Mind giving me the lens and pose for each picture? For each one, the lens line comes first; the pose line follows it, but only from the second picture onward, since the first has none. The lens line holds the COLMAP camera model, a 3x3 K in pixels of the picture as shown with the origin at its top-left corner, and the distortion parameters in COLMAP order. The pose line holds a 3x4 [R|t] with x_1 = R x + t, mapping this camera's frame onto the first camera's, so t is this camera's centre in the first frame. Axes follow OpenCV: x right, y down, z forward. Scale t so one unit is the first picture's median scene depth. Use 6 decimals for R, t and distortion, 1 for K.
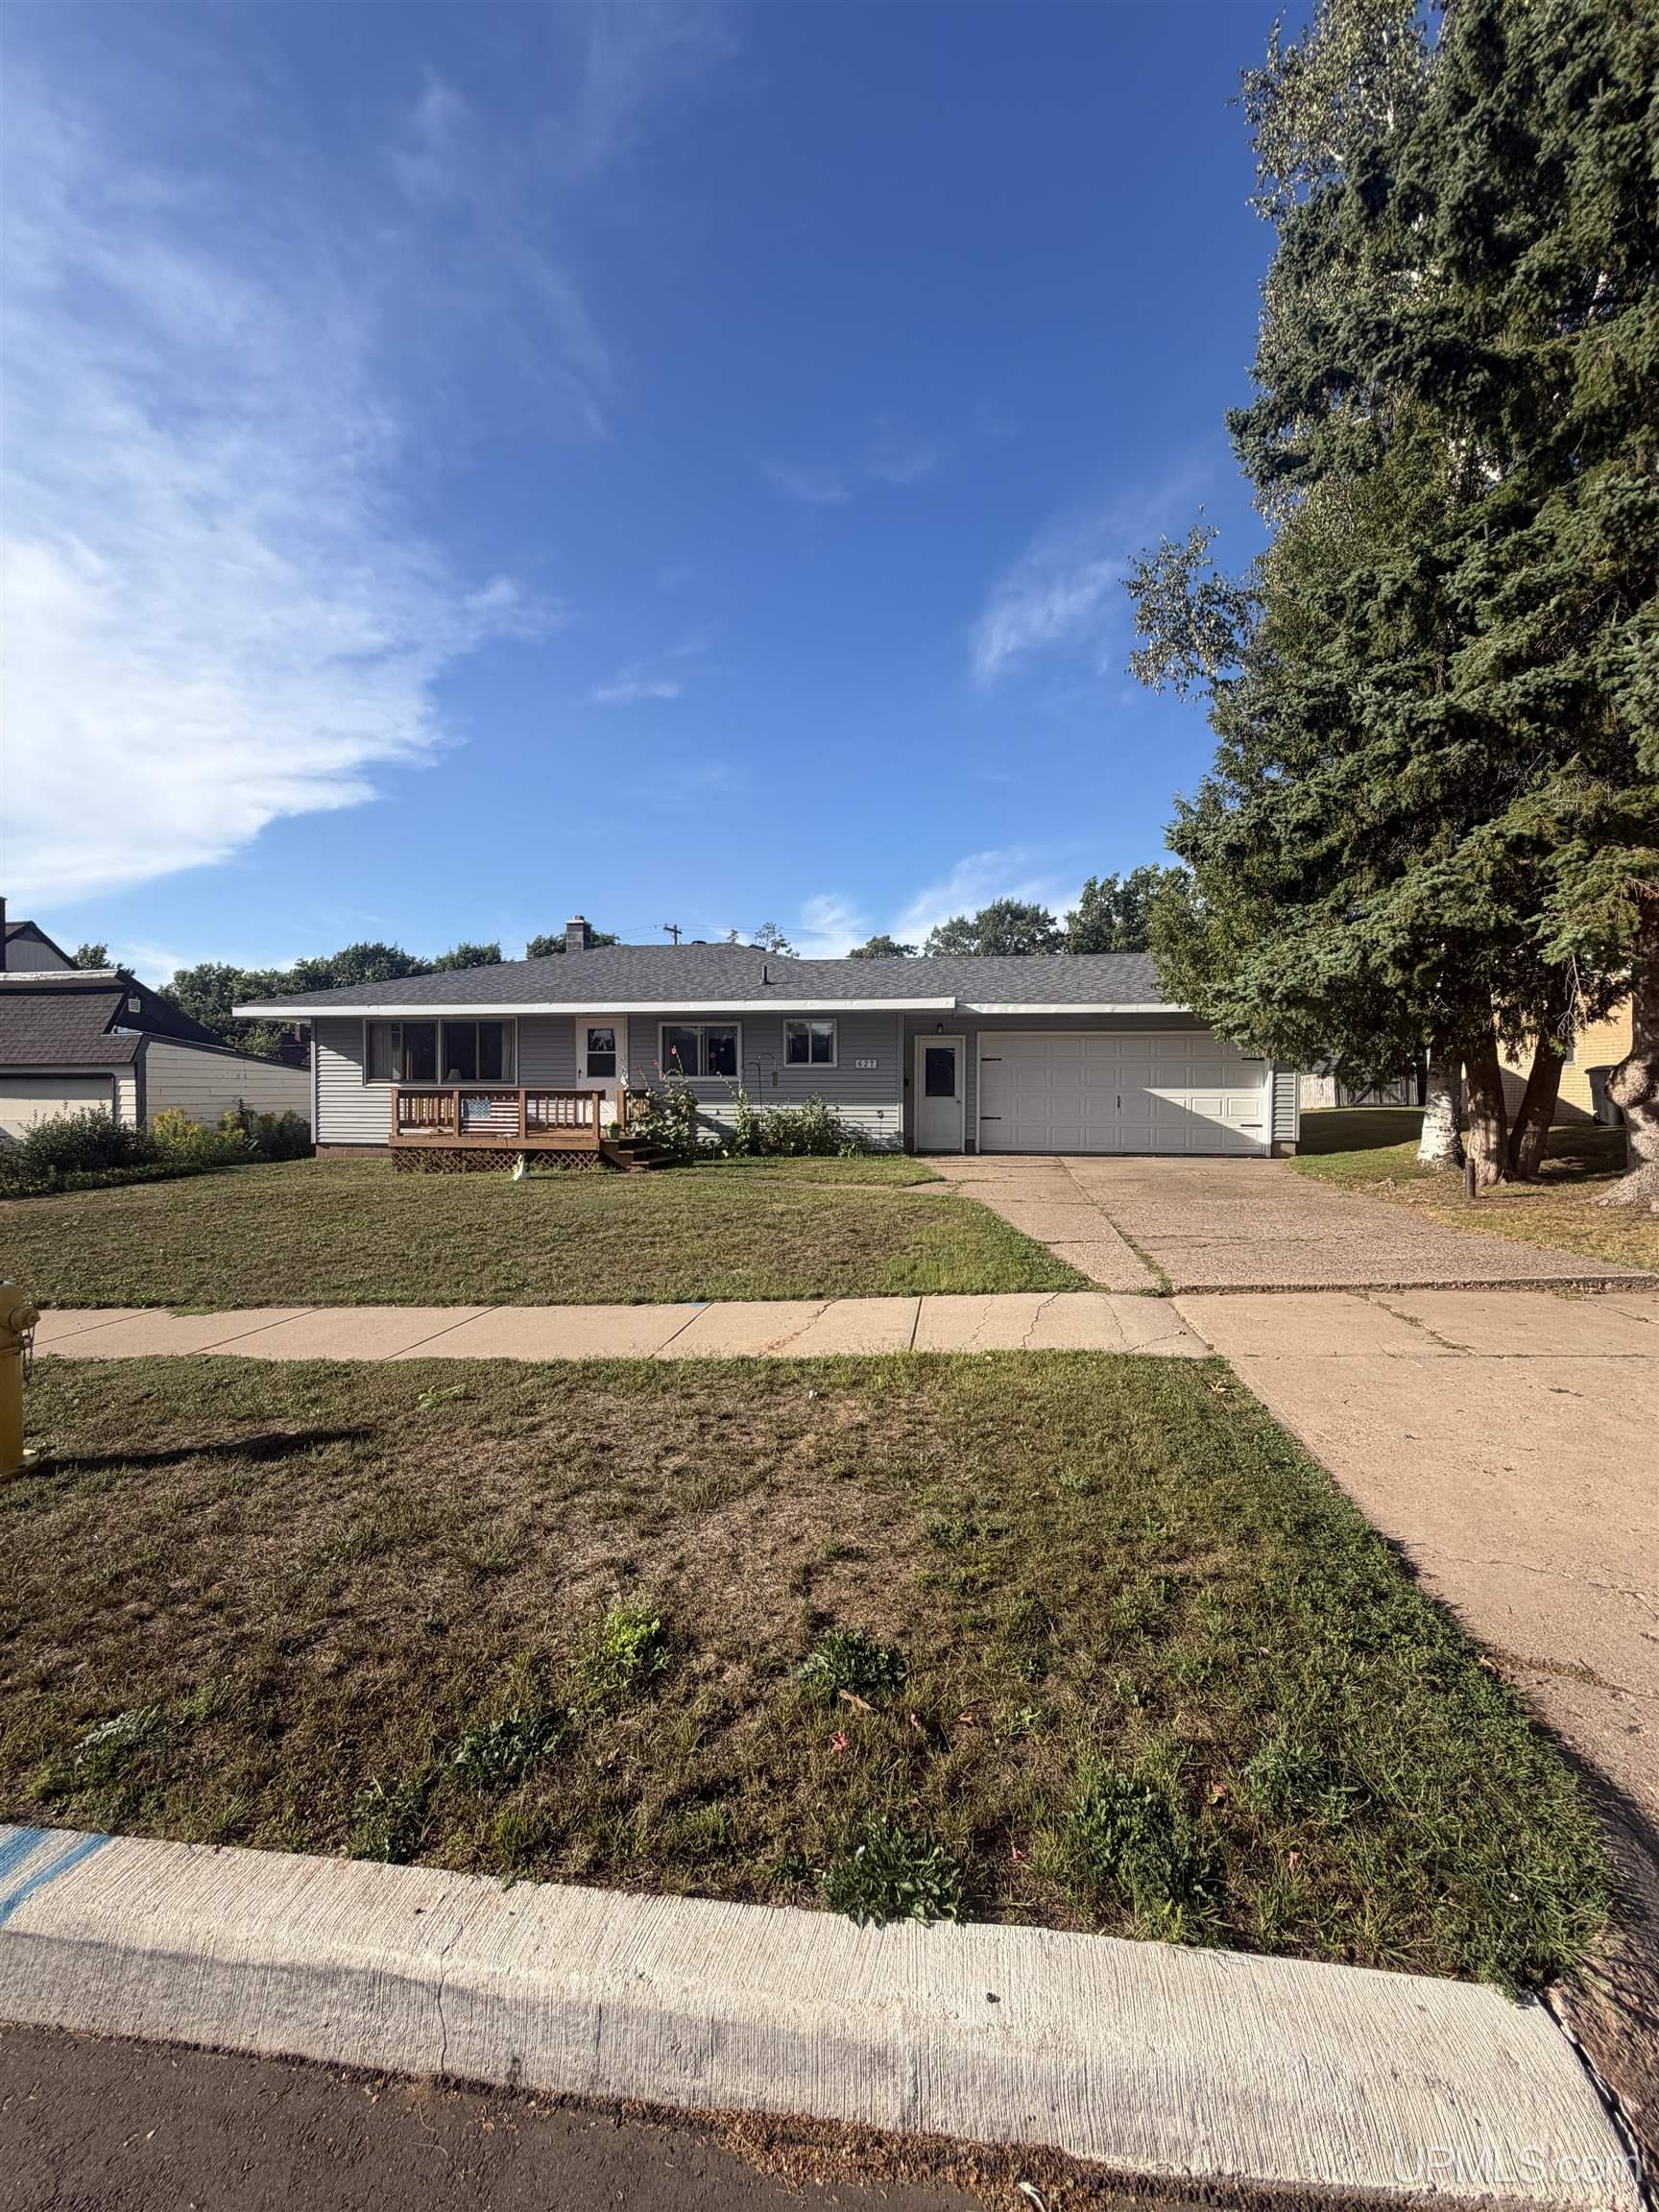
lens RADIAL K [[877.6, 0, 822.7], [0, 877.6, 1114.9], [0, 0, 1]] dist [-0.002195, 0.000837]
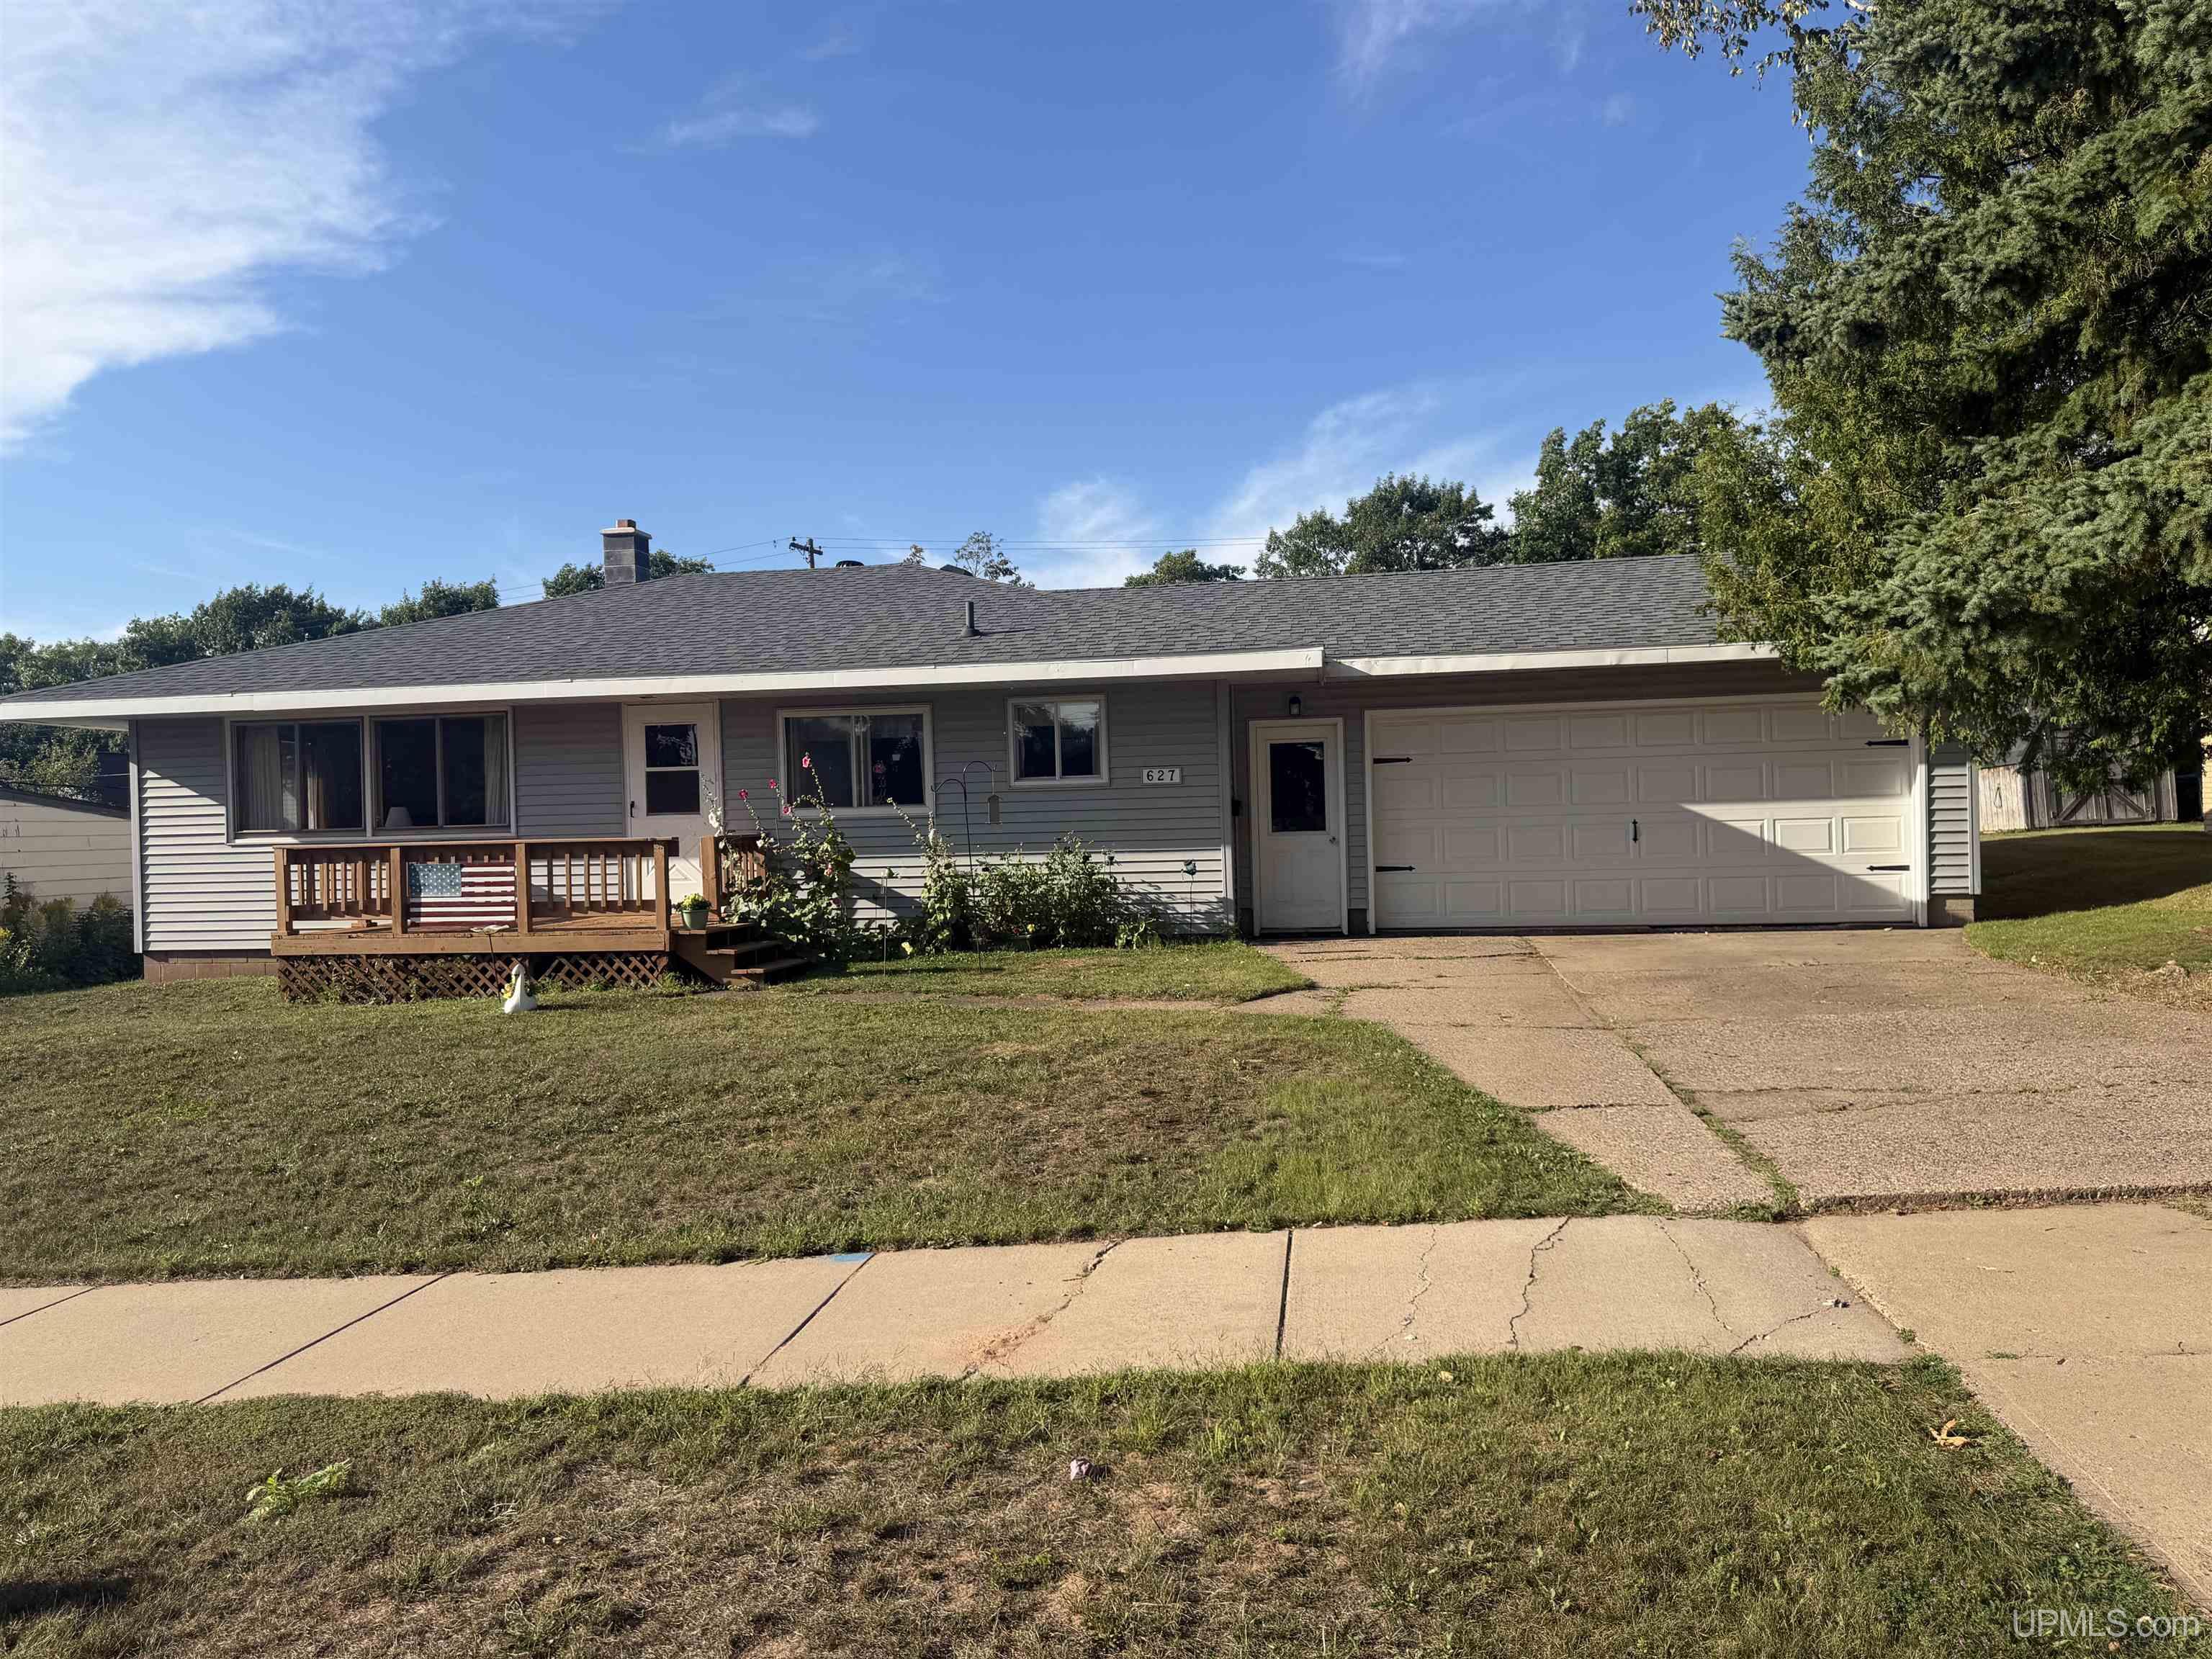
lens RADIAL K [[1504.2, 0, 1078.5], [0, 1504.2, 830.3], [0, 0, 1]] dist [0.069800, -0.101295]
pose [[0.999543, -0.029935, -0.004111, 0.001828], [0.029815, 0.999203, -0.026542, -0.001359], [0.004902, 0.026407, 0.999639, 0.124069]]
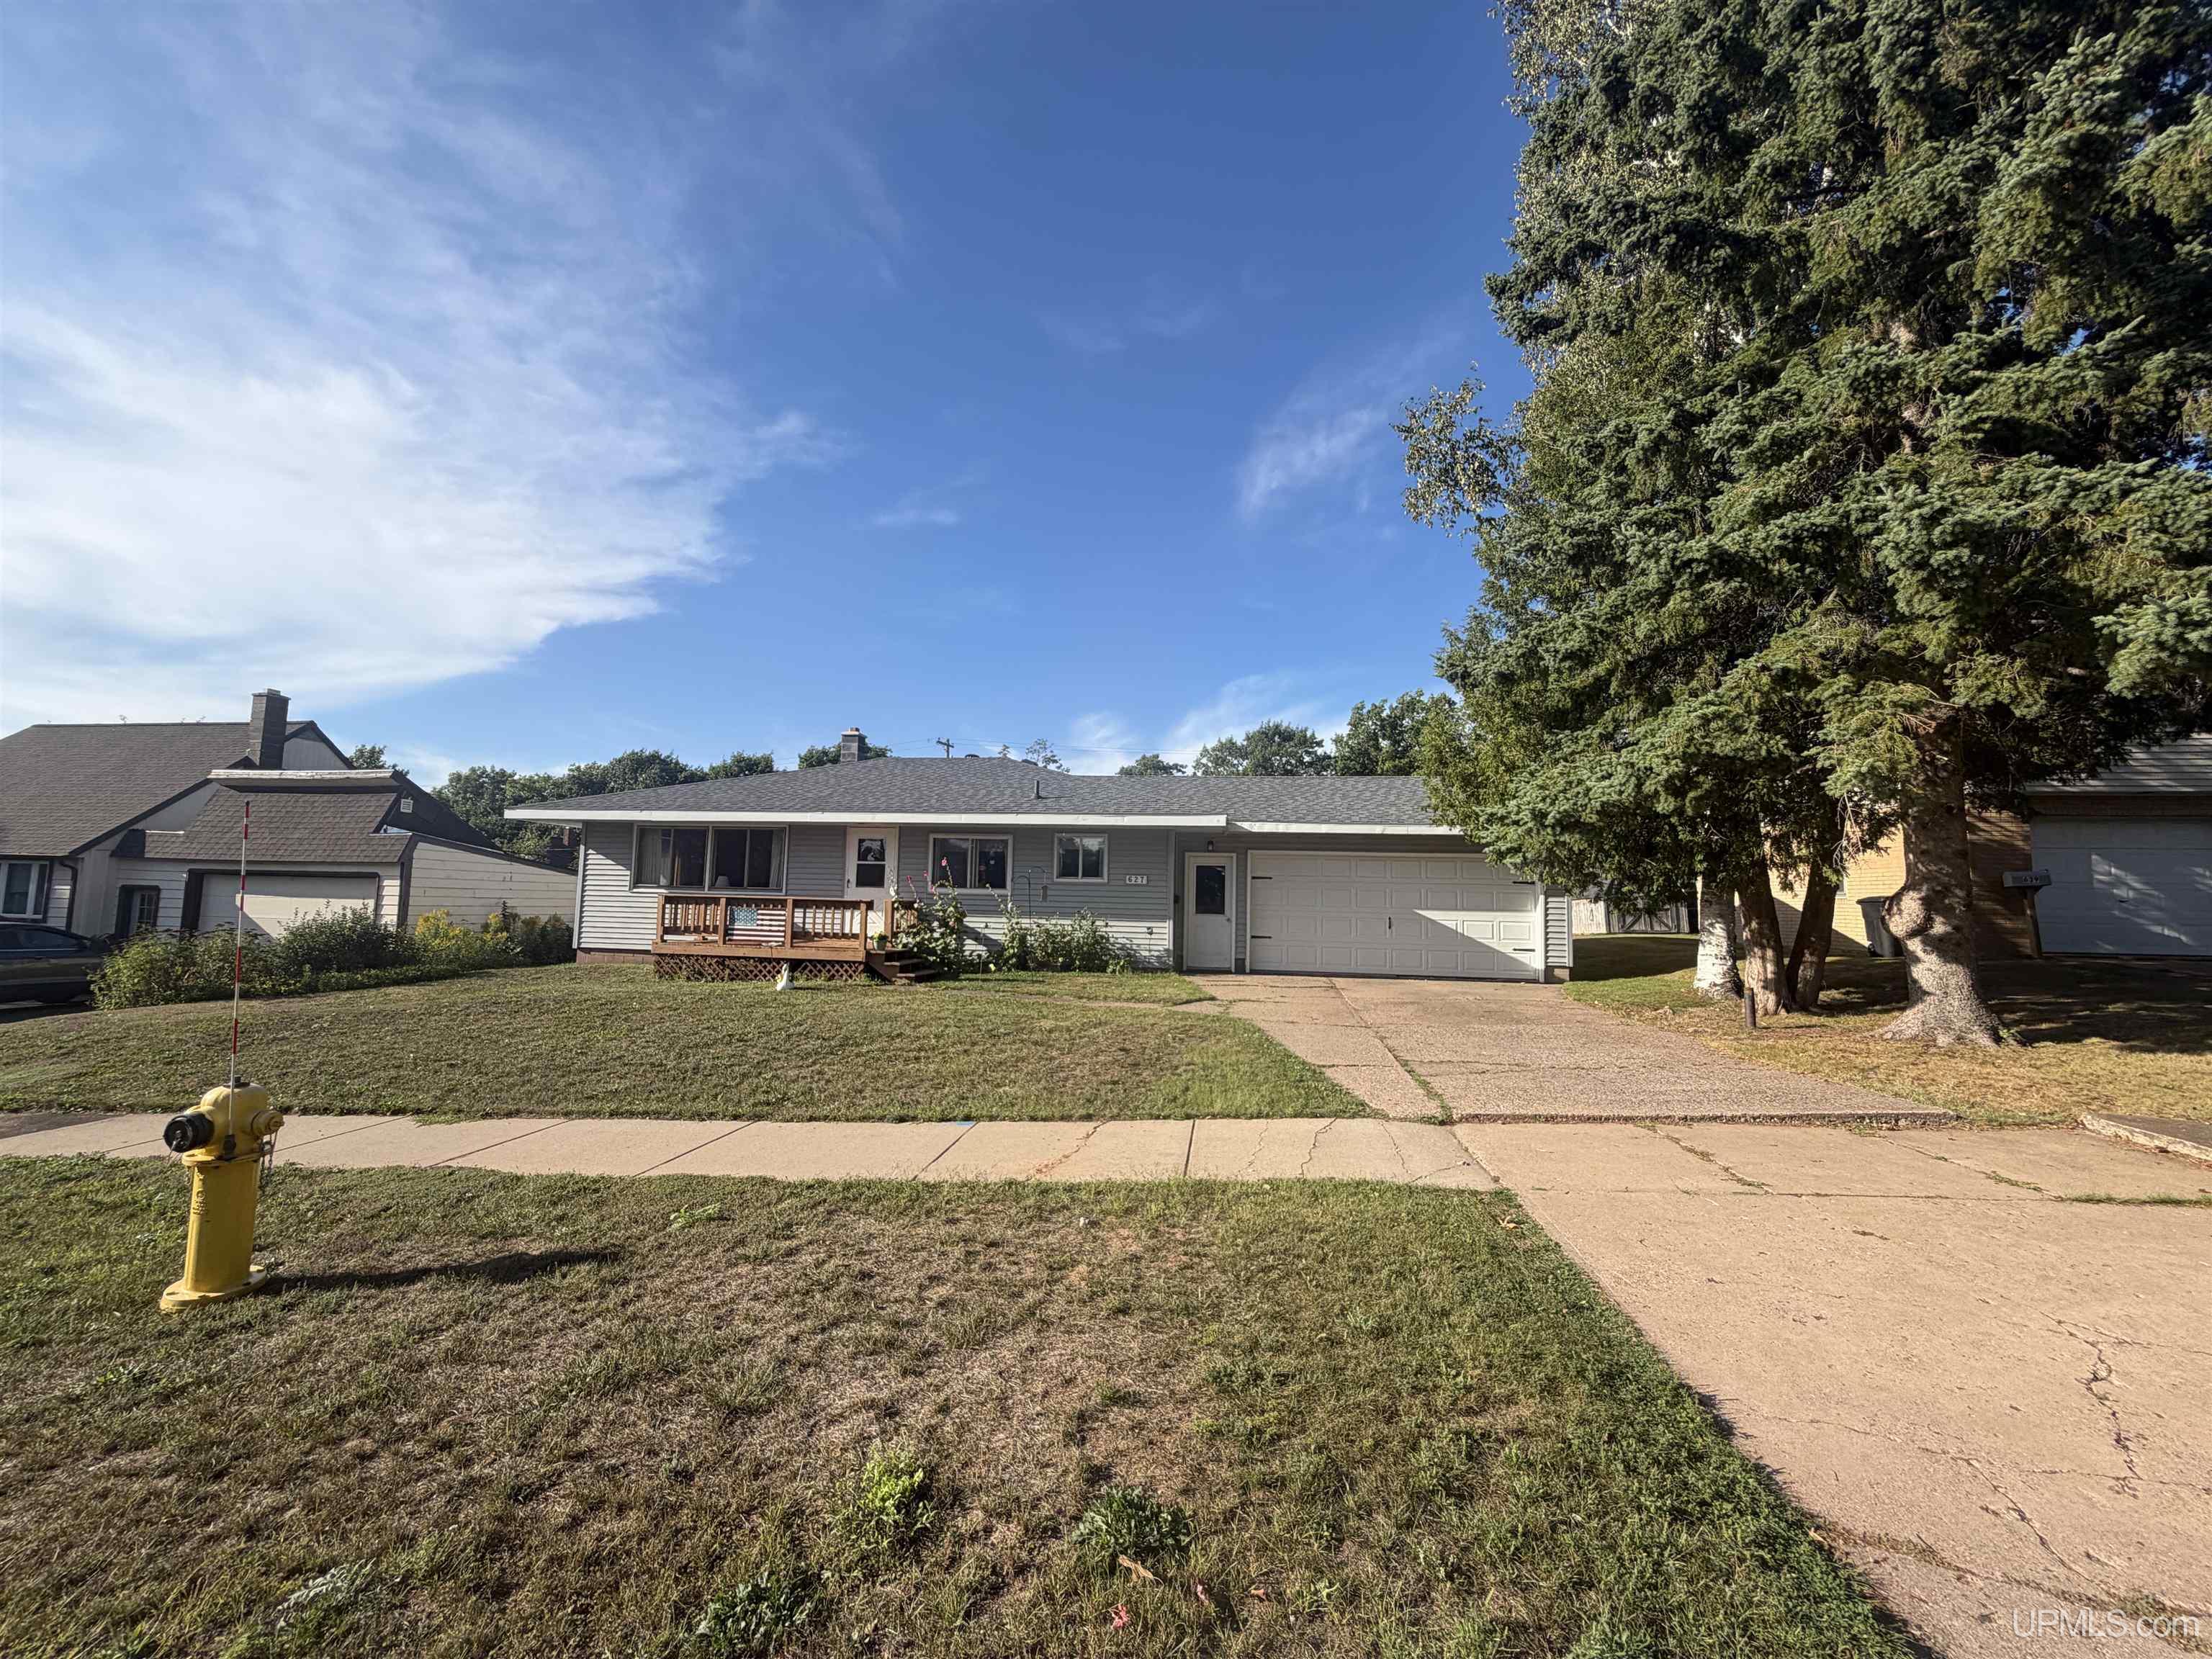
lens RADIAL K [[879.5, 0, 1091.0], [0, 879.5, 843.0], [0, 0, 1]] dist [-0.002426, 0.000954]
pose [[0.999768, 0.021342, 0.003038, -0.010638], [-0.020933, 0.994803, -0.099648, 0.002059], [-0.005149, 0.099561, 0.995018, 0.003556]]
